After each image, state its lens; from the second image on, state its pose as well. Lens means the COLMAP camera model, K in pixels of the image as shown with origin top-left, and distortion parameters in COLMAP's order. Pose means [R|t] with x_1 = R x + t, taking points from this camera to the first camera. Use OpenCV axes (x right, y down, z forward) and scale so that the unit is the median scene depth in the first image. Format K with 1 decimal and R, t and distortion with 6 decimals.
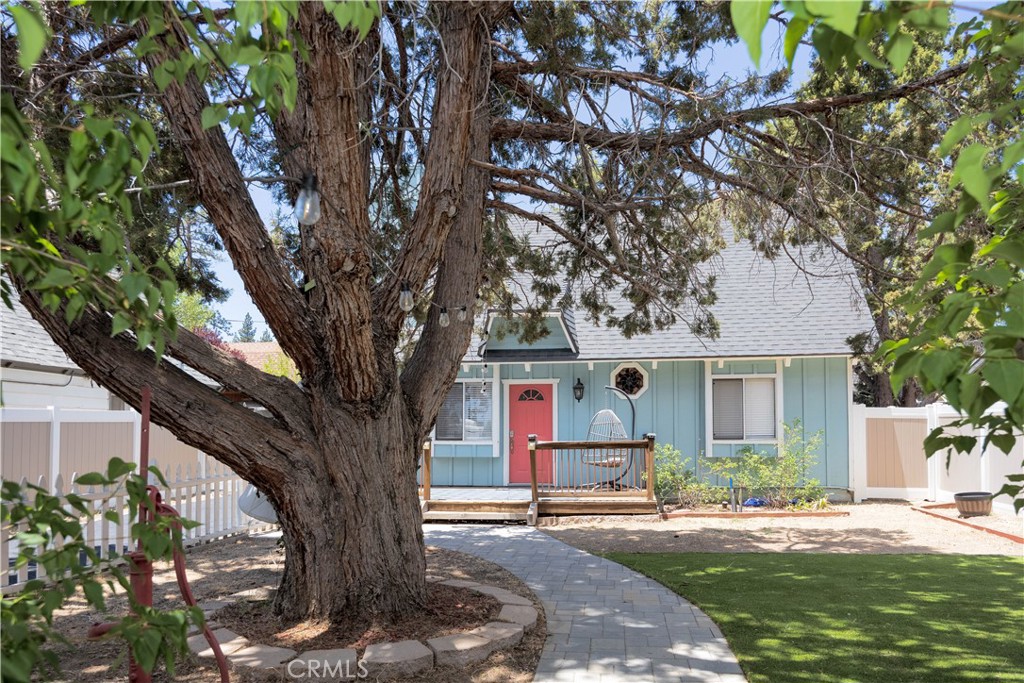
lens RADIAL K [[754.6, 0, 548.6], [0, 754.6, 405.4], [0, 0, 1]] dist [0.010834, 0.004974]
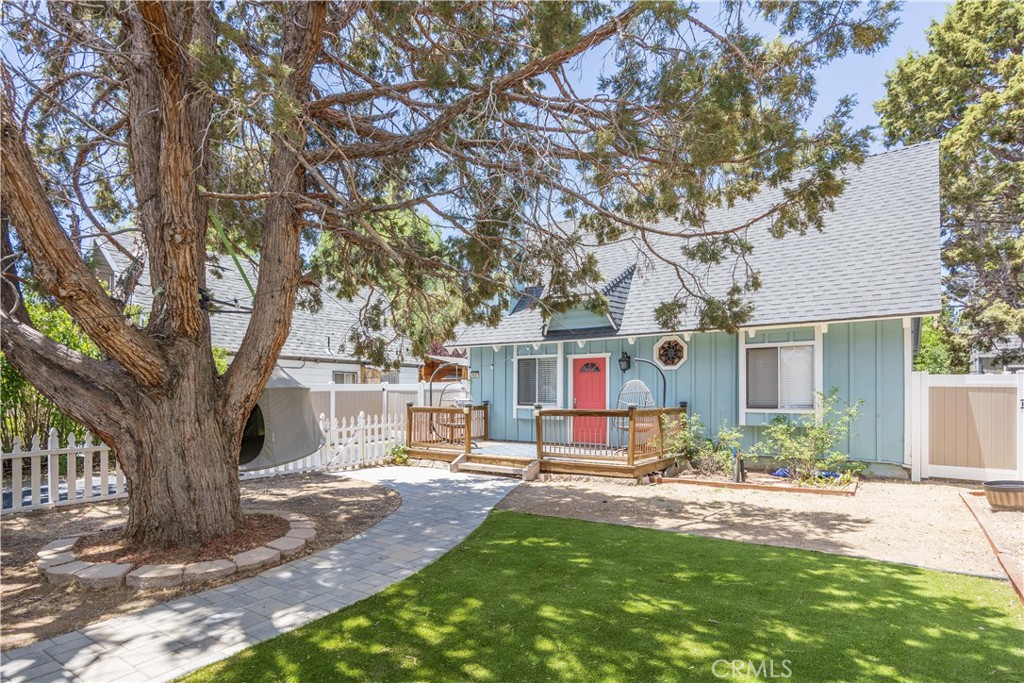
lens RADIAL K [[573.3, 0, 490.7], [0, 573.3, 395.9], [0, 0, 1]] dist [-0.017895, -0.002454]
pose [[0.860789, 0.005614, -0.508932, 0.365503], [0.016060, 0.999142, 0.038185, -0.007367], [0.508709, -0.041042, 0.859960, 0.193853]]
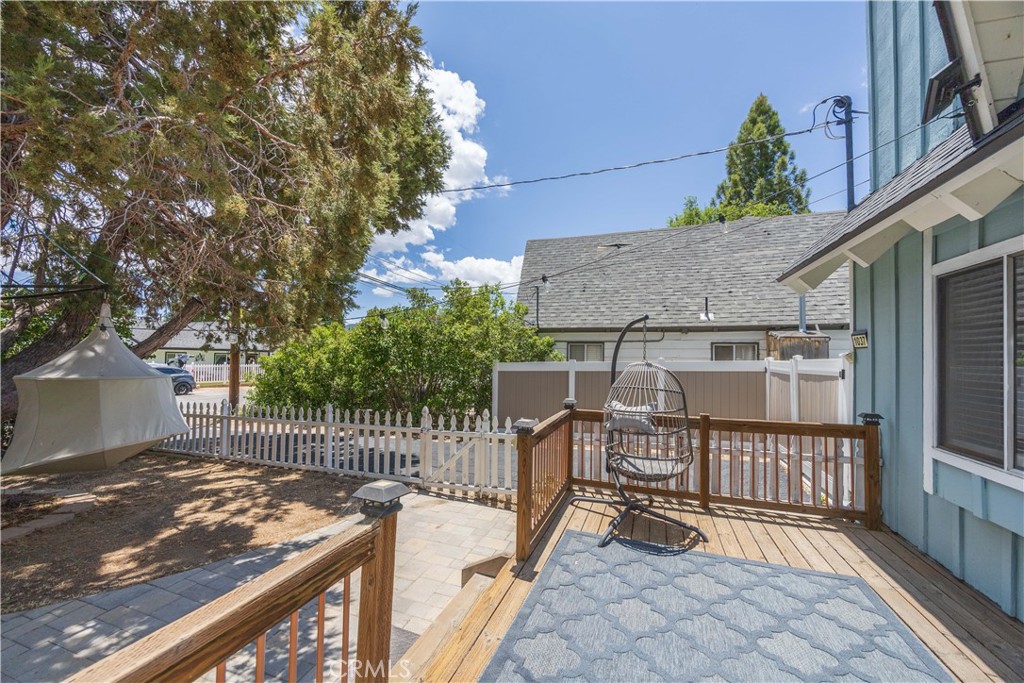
lens RADIAL K [[392.2, 0, 496.2], [0, 392.2, 359.4], [0, 0, 1]] dist [-0.001783, -0.000064]
pose [[-0.276093, 0.001997, -0.961129, 0.090072], [0.042906, 0.999027, -0.010250, 0.000489], [0.960173, -0.044068, -0.275910, 1.057912]]
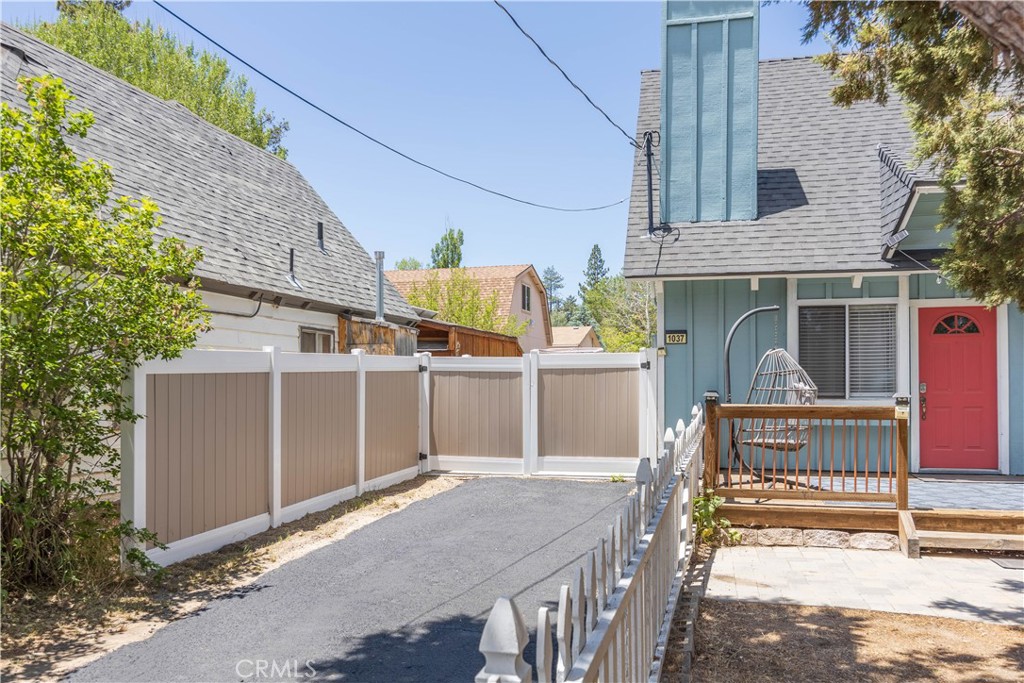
lens RADIAL K [[864.8, 0, 512.0], [0, 864.8, 341.5], [0, 0, 1]] dist [-0.002265, -0.003205]
pose [[0.992417, -0.006625, -0.122736, -0.367679], [0.006529, 0.999978, -0.001186, -0.001455], [0.122741, 0.000375, 0.992439, 0.317003]]
